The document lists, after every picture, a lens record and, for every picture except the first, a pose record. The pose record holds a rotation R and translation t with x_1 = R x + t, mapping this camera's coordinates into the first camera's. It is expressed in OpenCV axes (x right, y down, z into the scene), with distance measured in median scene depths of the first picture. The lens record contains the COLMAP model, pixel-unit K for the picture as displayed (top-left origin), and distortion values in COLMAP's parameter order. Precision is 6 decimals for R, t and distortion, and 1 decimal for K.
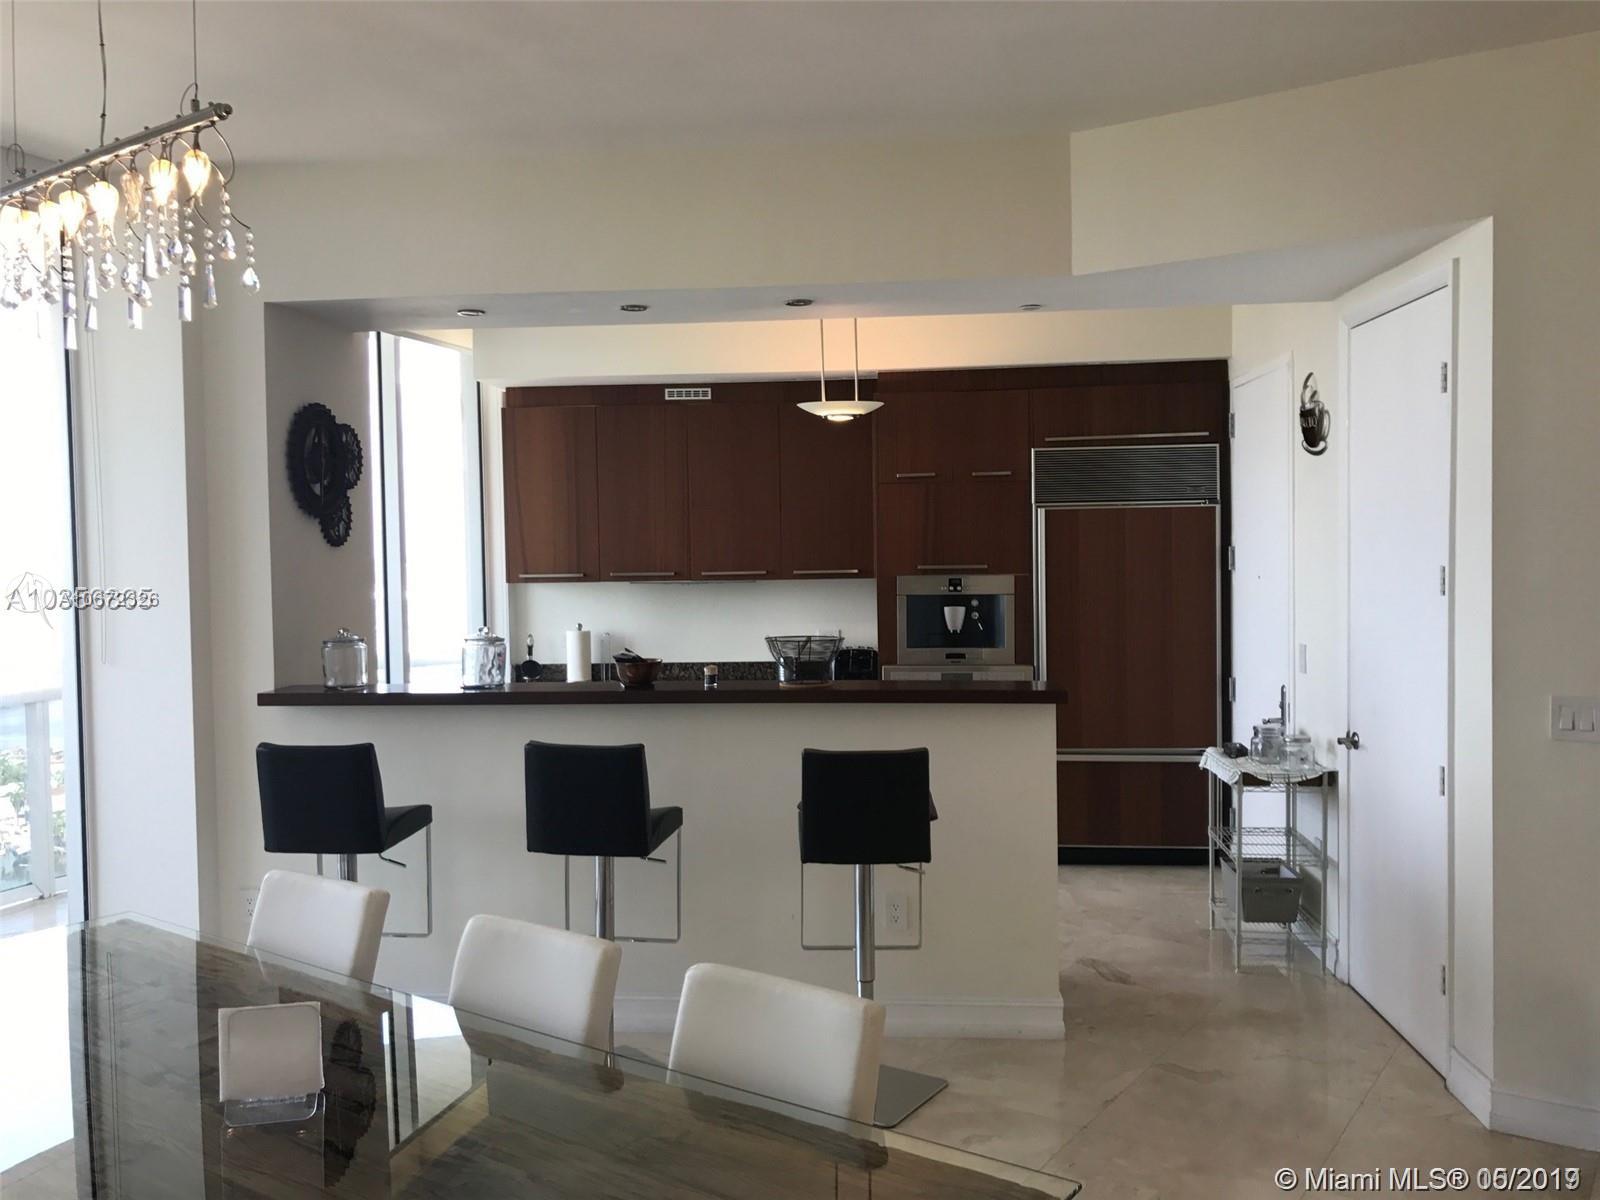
lens RADIAL K [[1325.3, 0, 800.0], [0, 1325.3, 600.0], [0, 0, 1]] dist [0.011383, -0.005268]
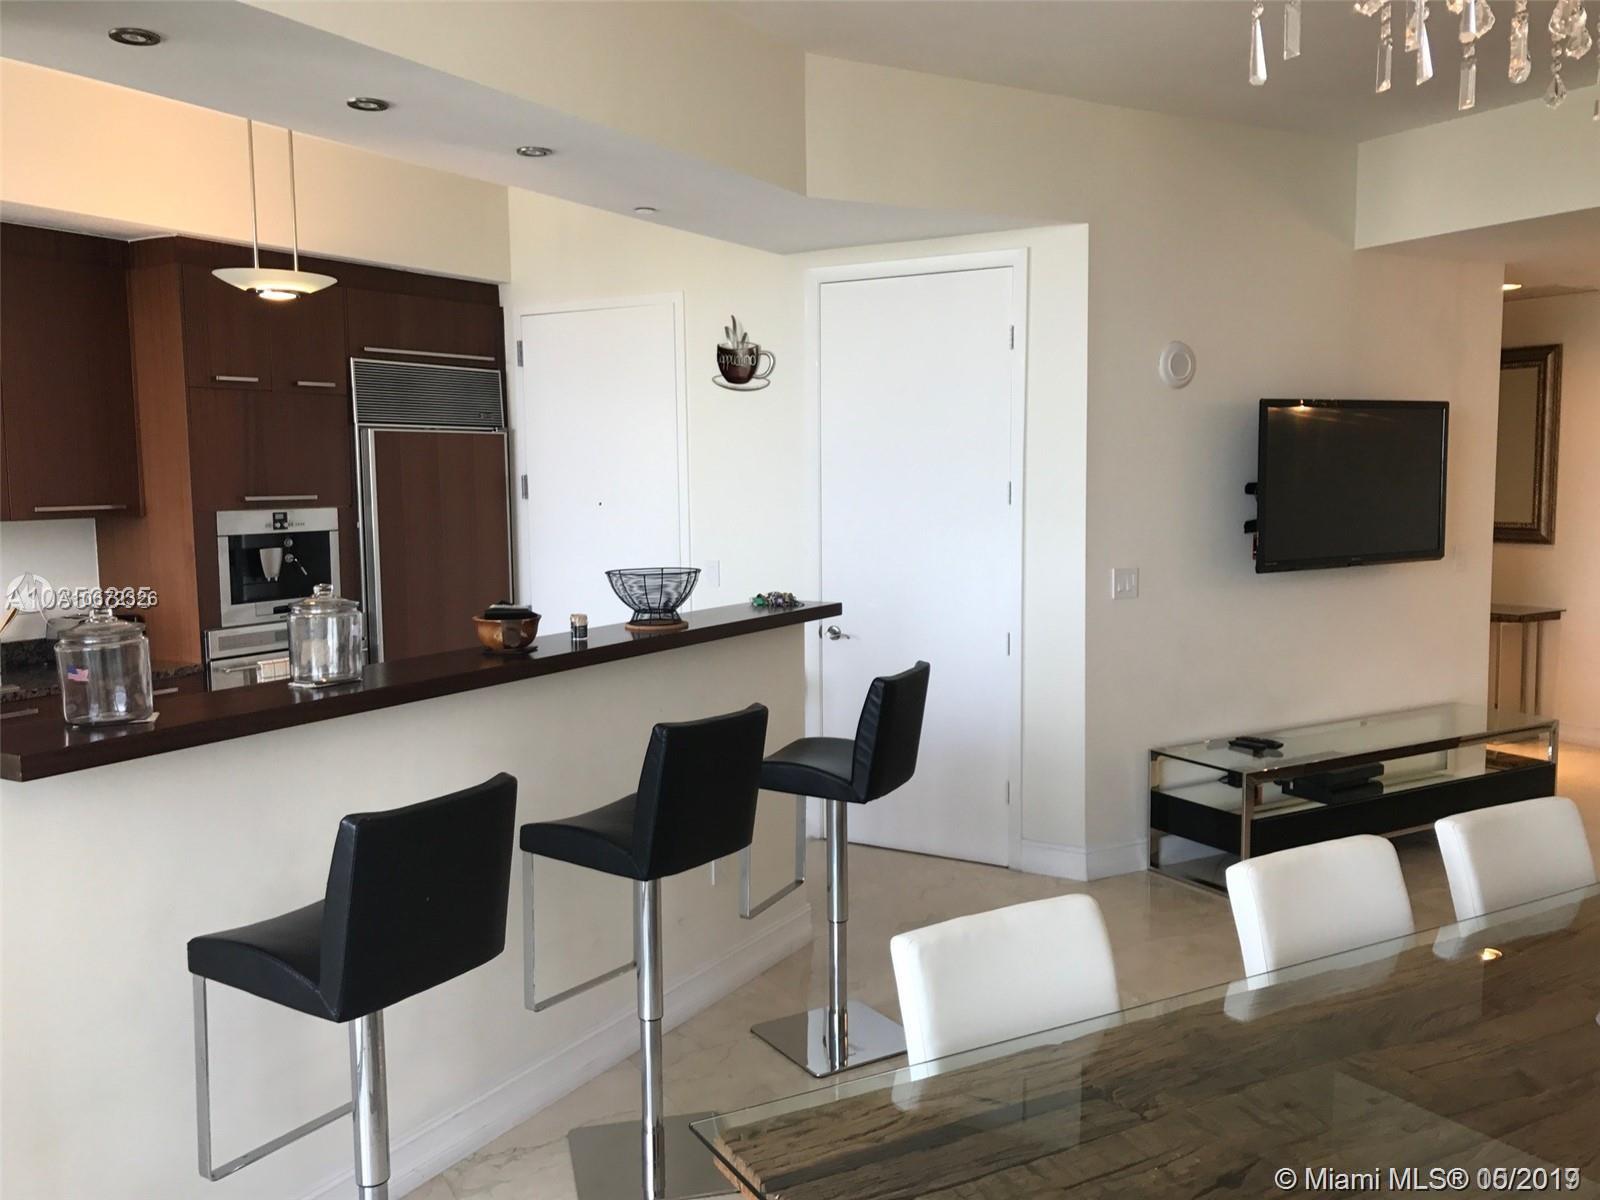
lens RADIAL K [[1335.6, 0, 800.0], [0, 1335.6, 600.0], [0, 0, 1]] dist [0.009056, -0.002276]
pose [[0.411693, -0.074306, 0.908288, -0.495663], [0.043699, 0.997134, 0.061767, 0.000173], [-0.910274, 0.014263, 0.413760, 0.386229]]
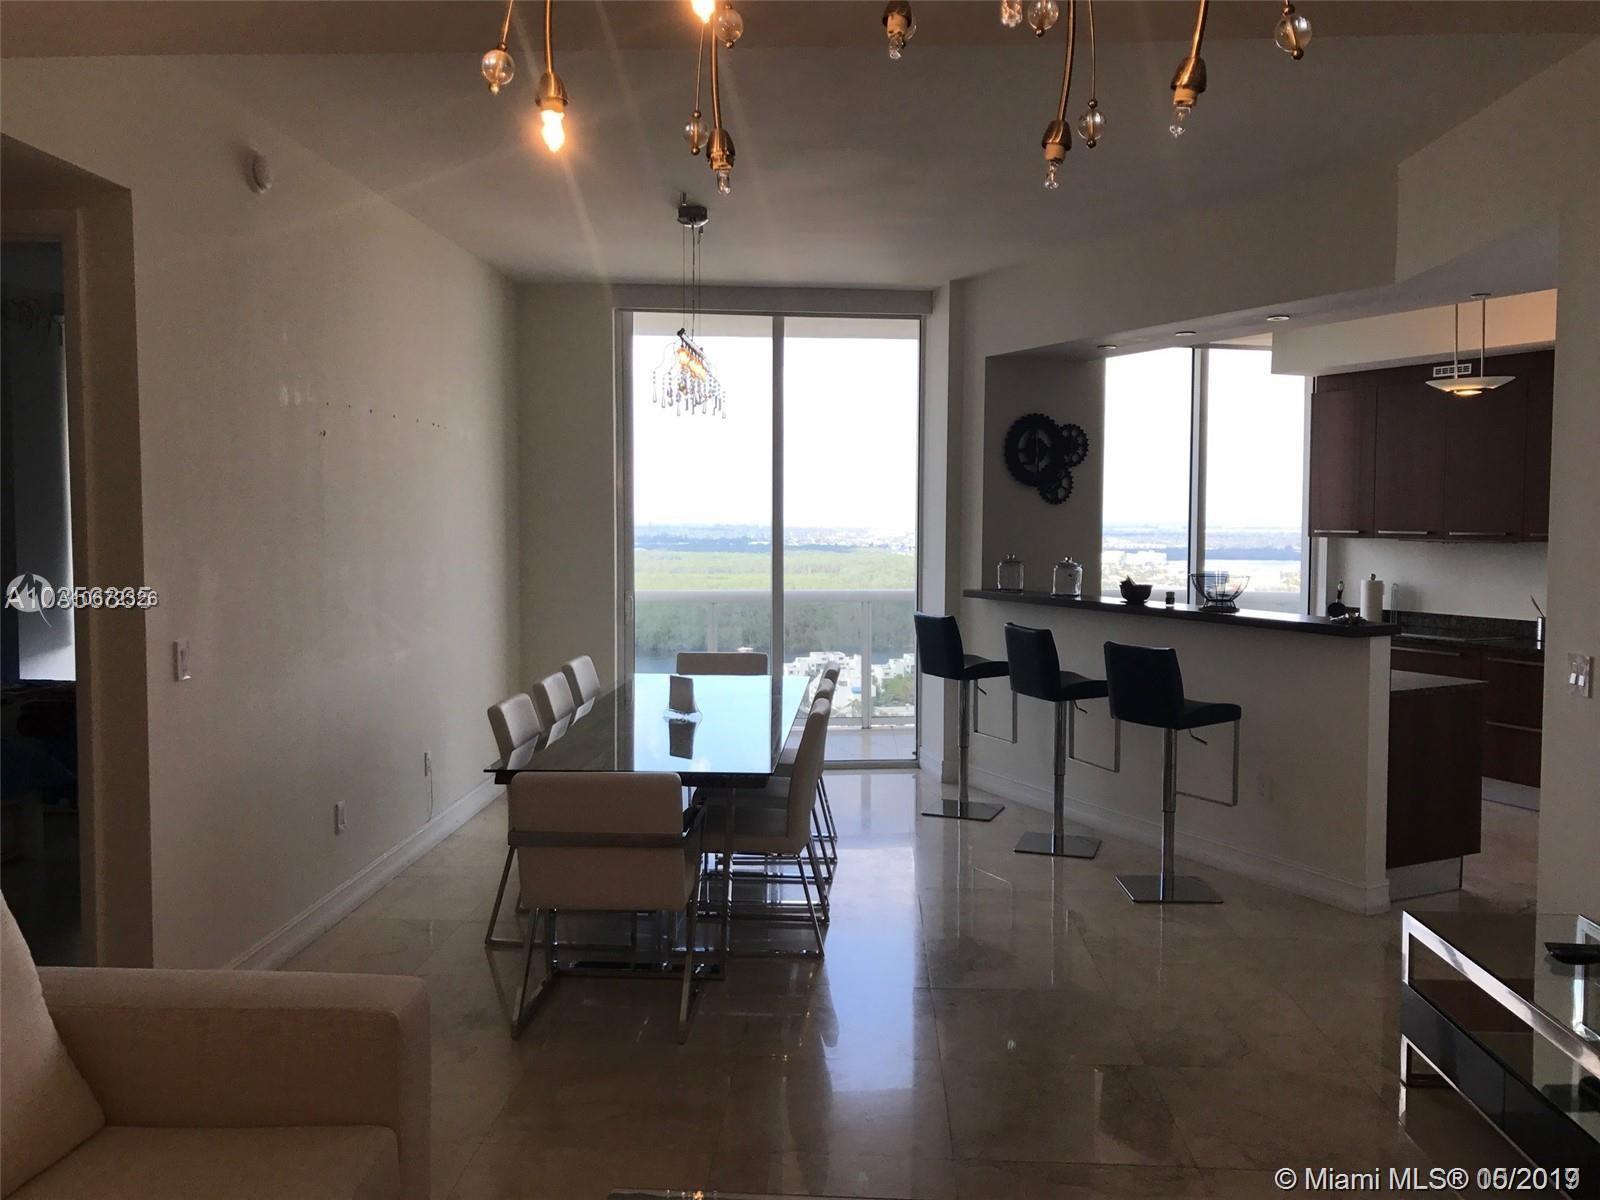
lens RADIAL K [[1319.7, 0, 800.0], [0, 1319.7, 600.0], [0, 0, 1]] dist [0.130443, 0.001714]
pose [[0.533659, 0.075849, -0.842291, 0.642303], [-0.053271, 0.997007, 0.056030, 0.000690], [0.844020, 0.014969, 0.536102, -0.071599]]
